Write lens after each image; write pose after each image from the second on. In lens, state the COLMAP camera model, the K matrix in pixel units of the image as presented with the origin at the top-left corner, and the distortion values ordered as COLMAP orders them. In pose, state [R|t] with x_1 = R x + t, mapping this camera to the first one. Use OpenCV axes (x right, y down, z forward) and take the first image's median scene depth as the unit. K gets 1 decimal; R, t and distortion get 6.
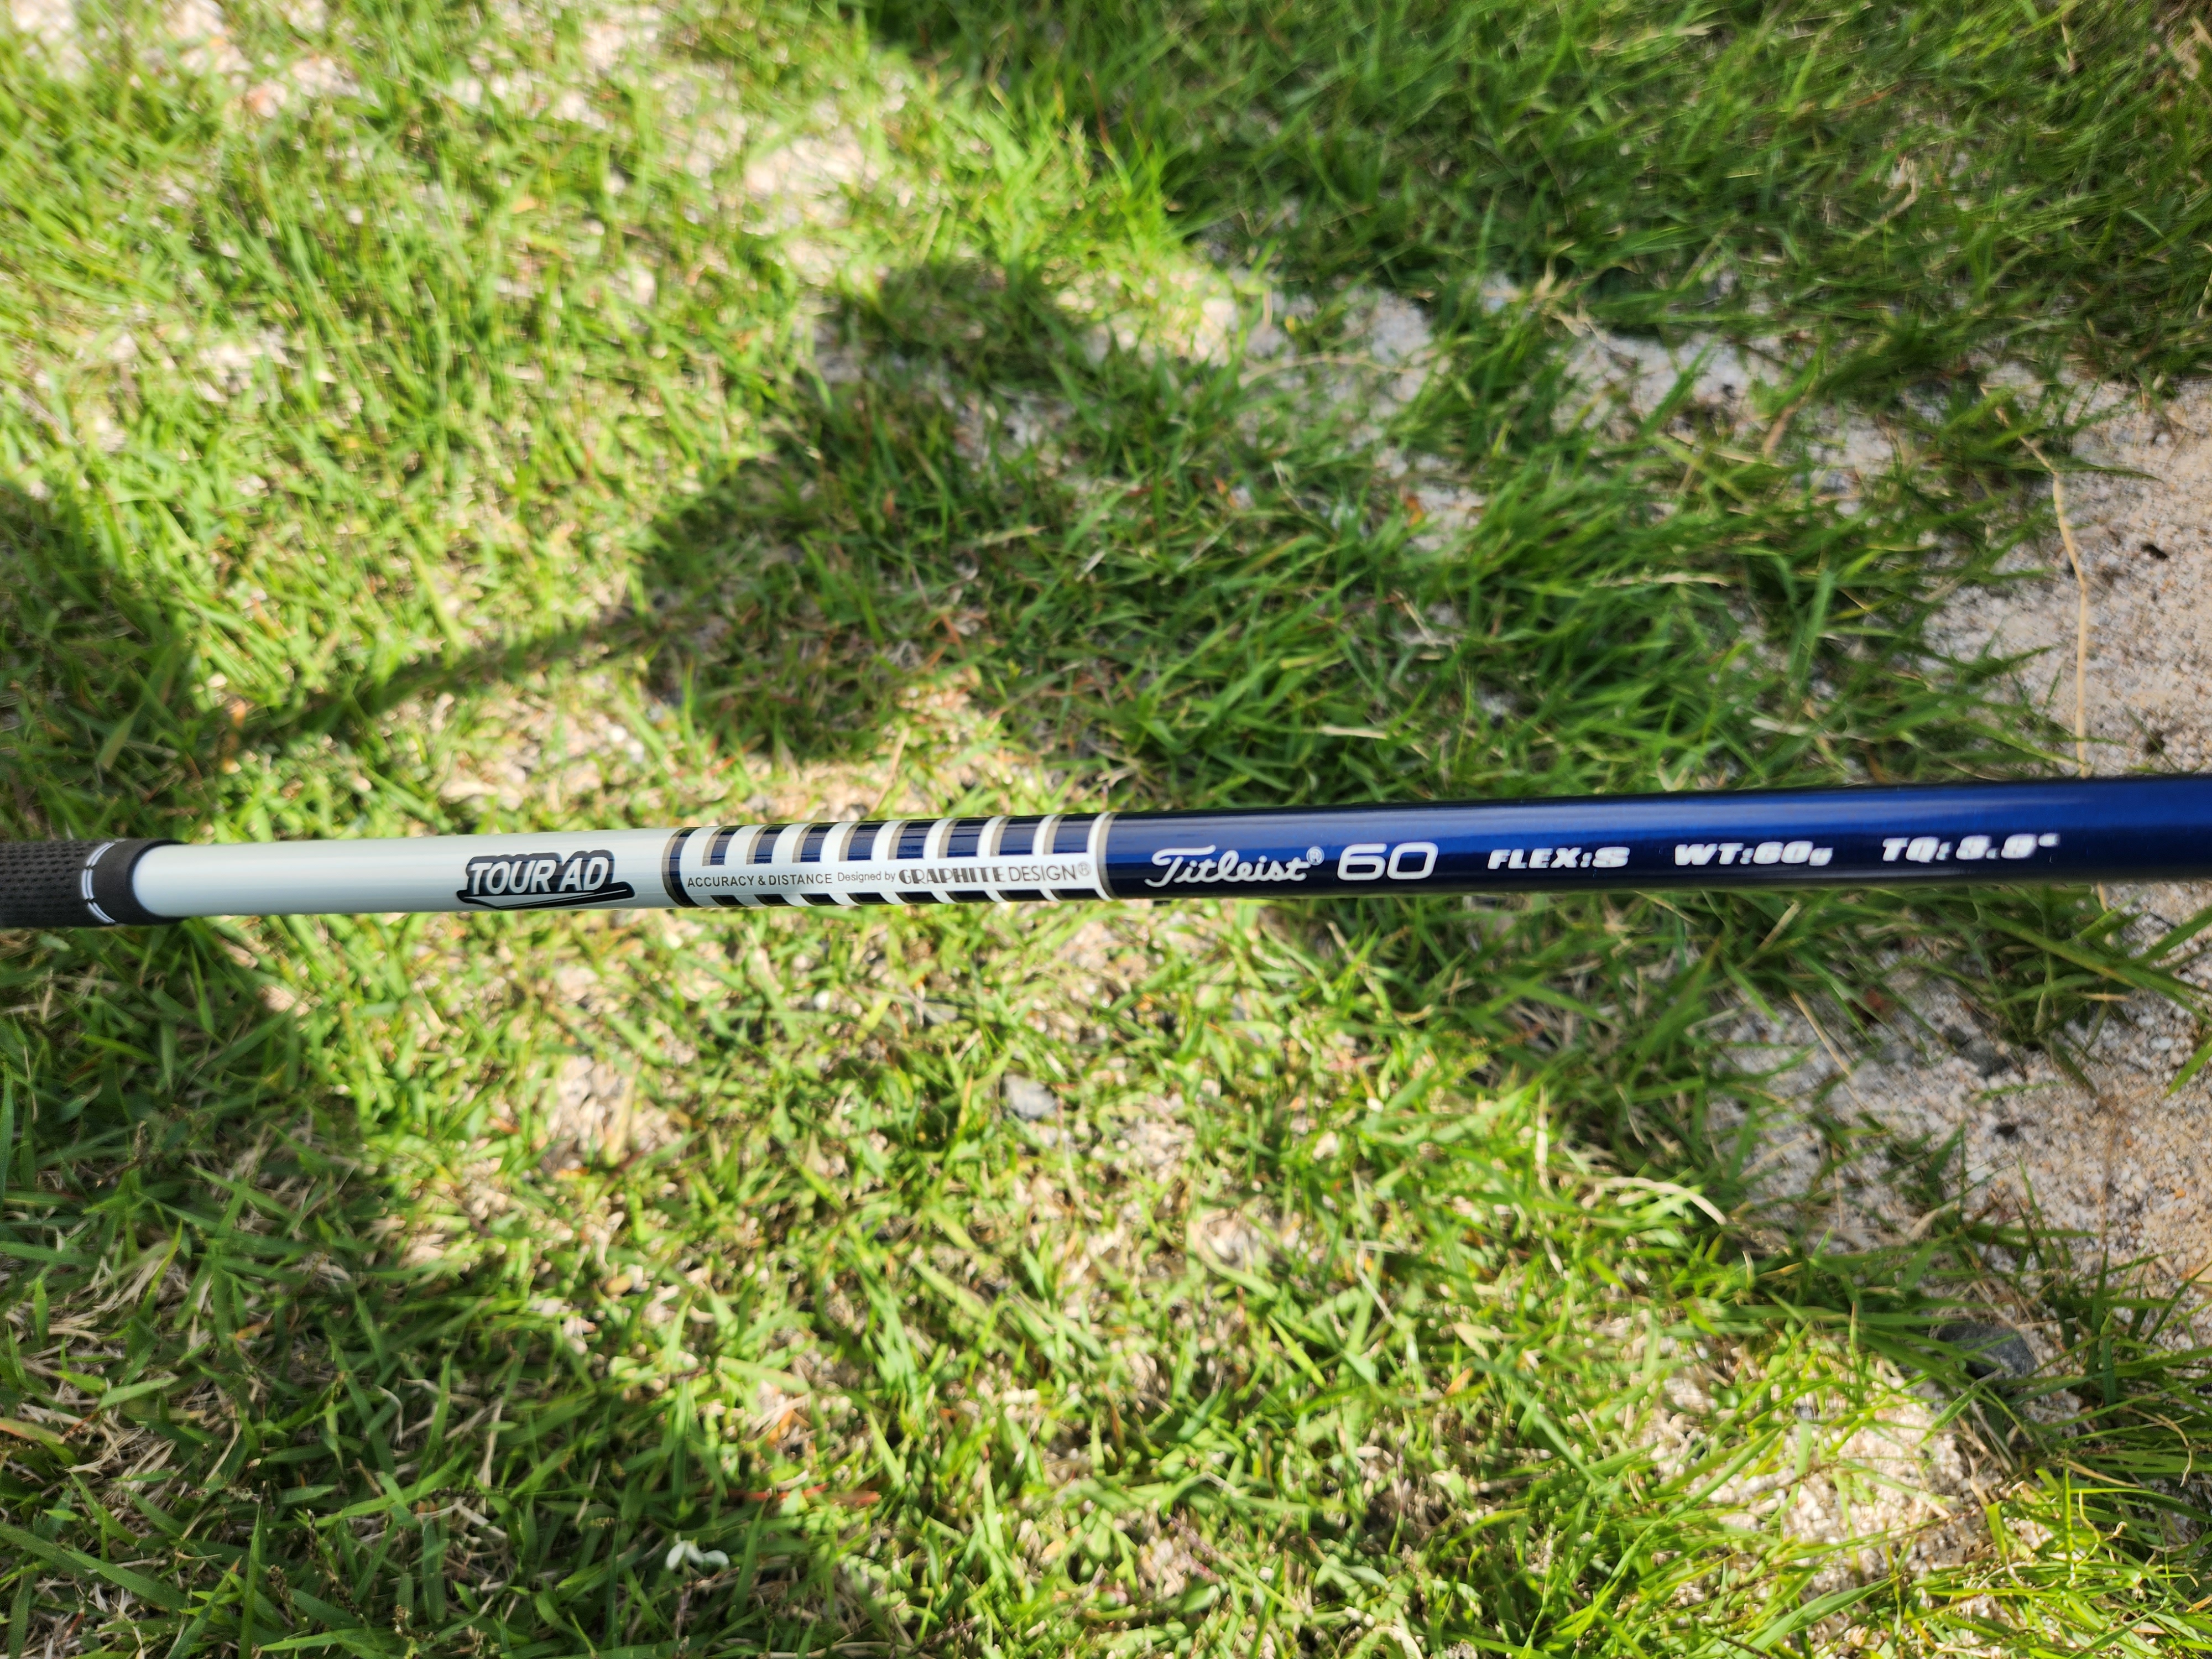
lens RADIAL K [[1563.8, 0, 1097.6], [0, 1563.8, 830.9], [0, 0, 1]] dist [0.035605, -0.005951]
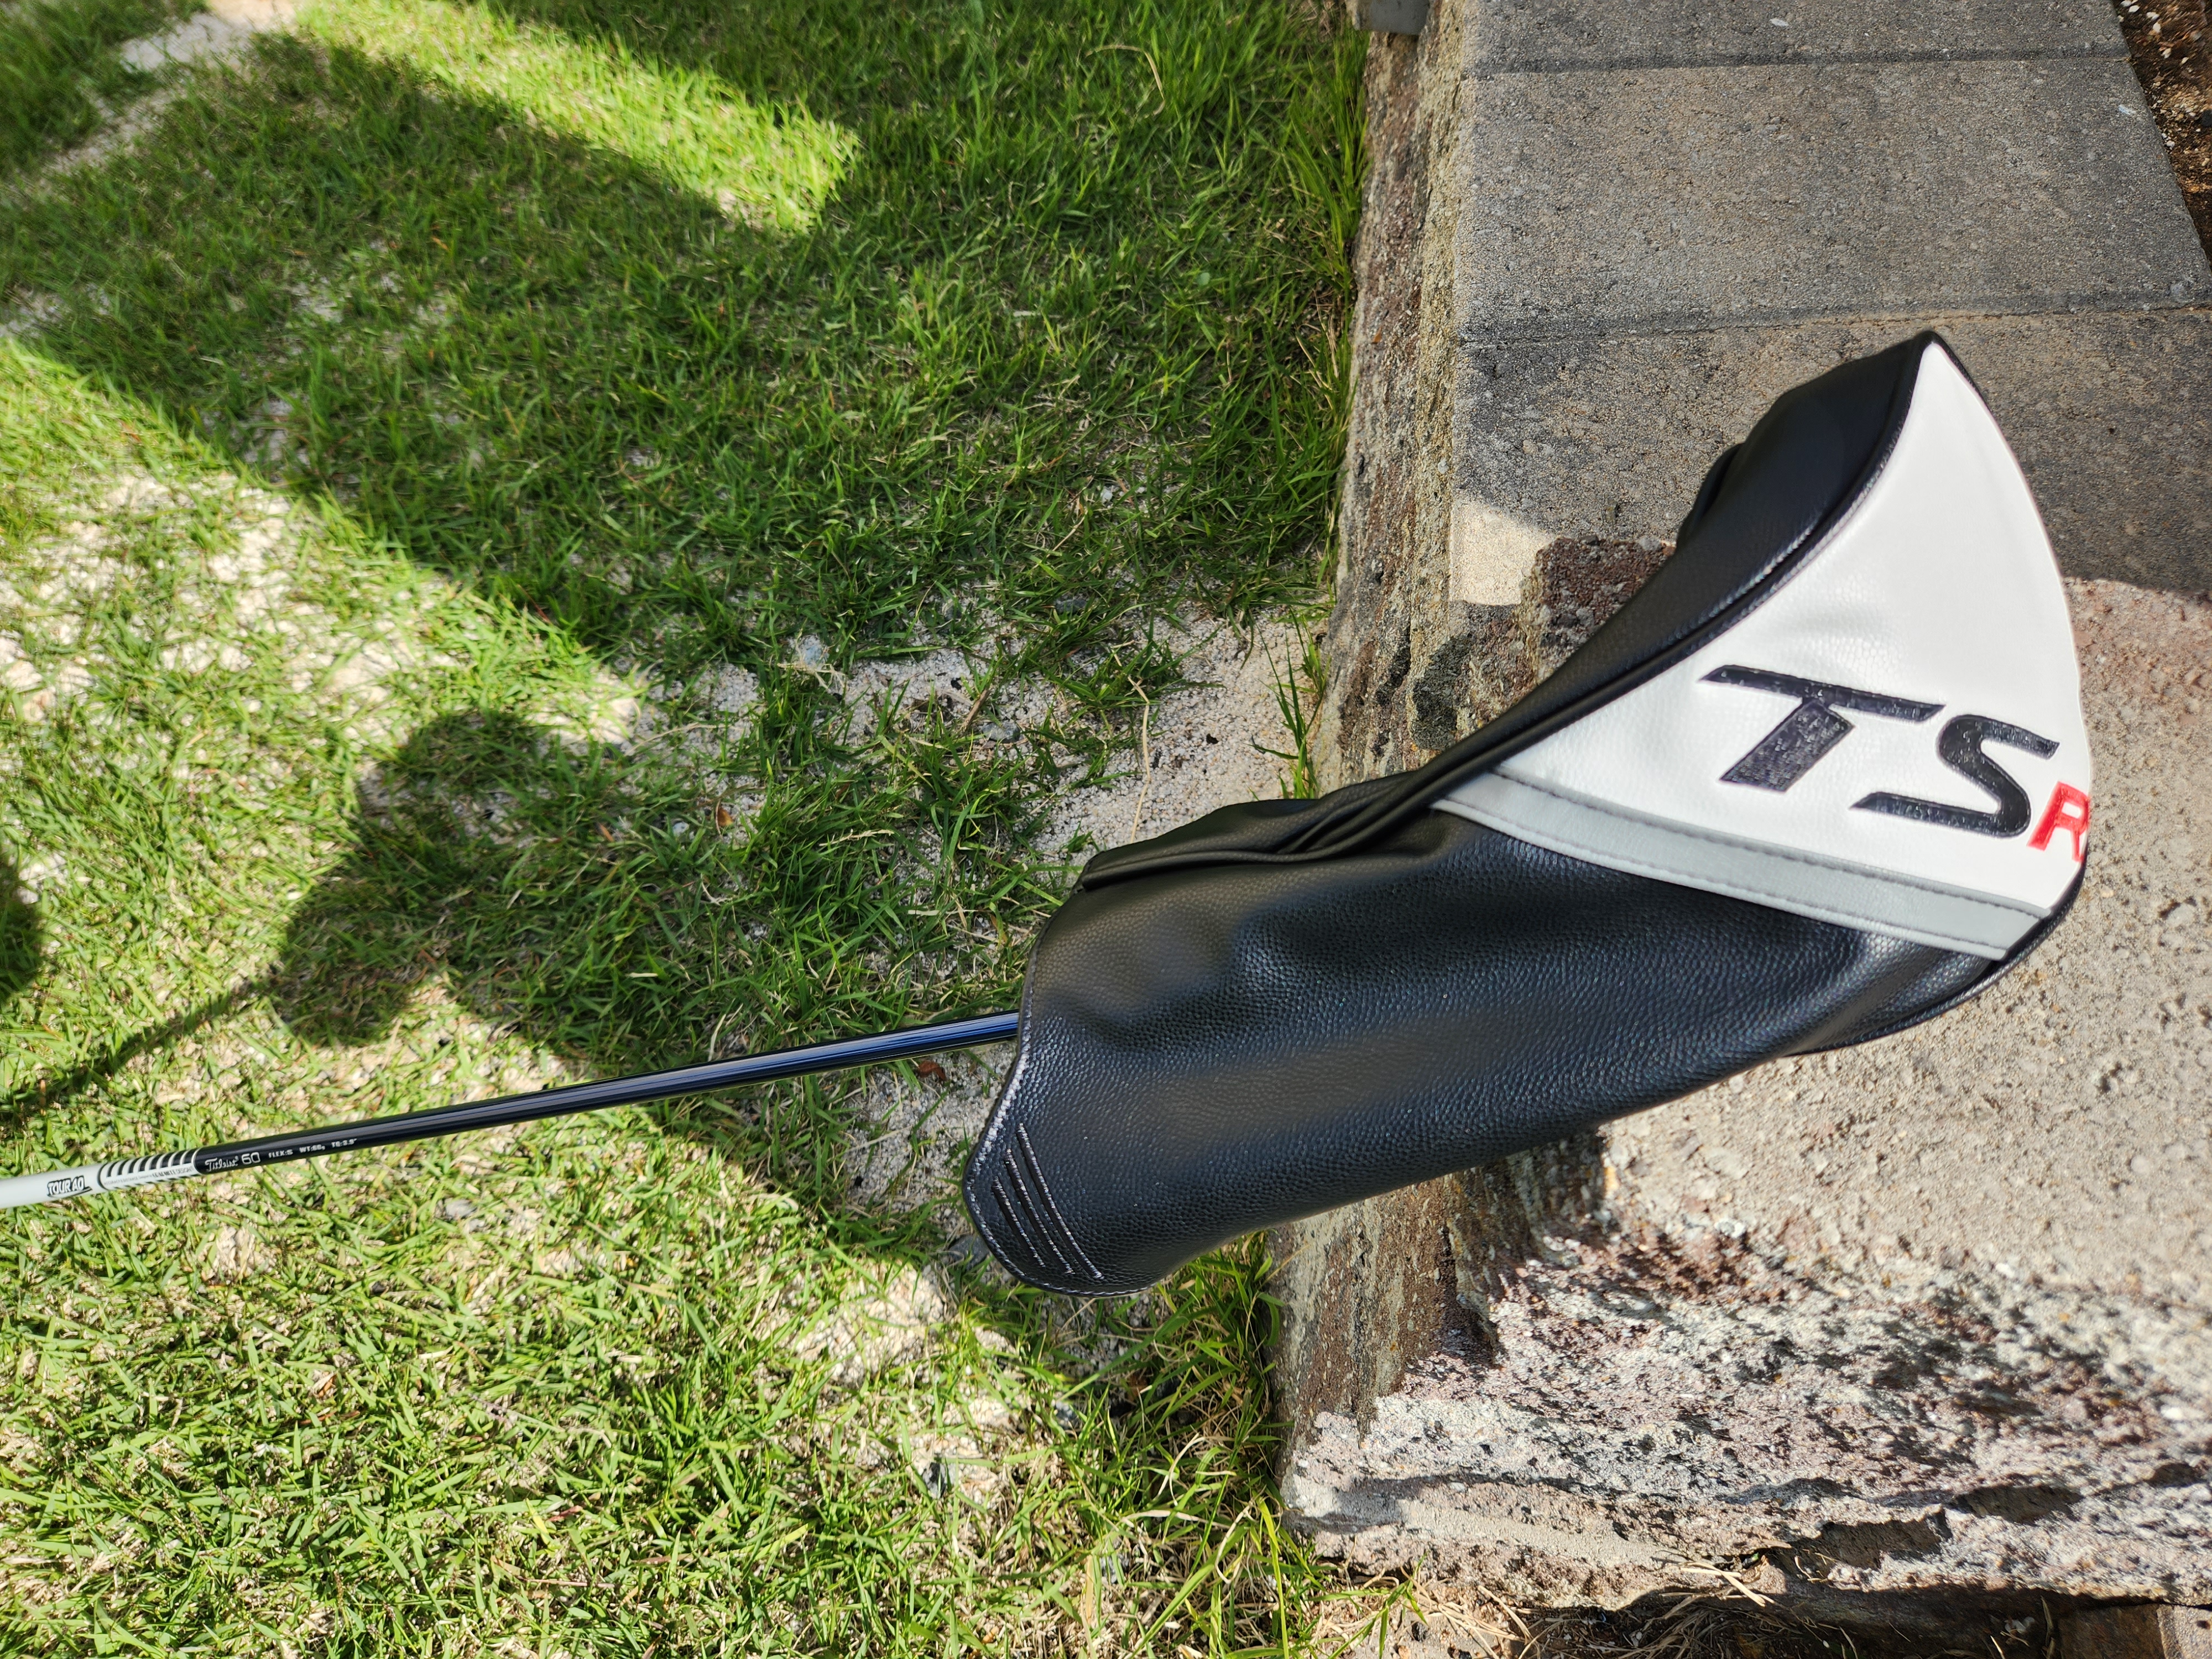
lens RADIAL K [[1563.8, 0, 1116.0], [0, 1563.8, 825.0], [0, 0, 1]] dist [0.035605, -0.005951]
pose [[0.982011, -0.182550, -0.048278, 0.780091], [0.181954, 0.983169, -0.016500, -0.098305], [0.050478, 0.007419, 0.998698, -0.771071]]
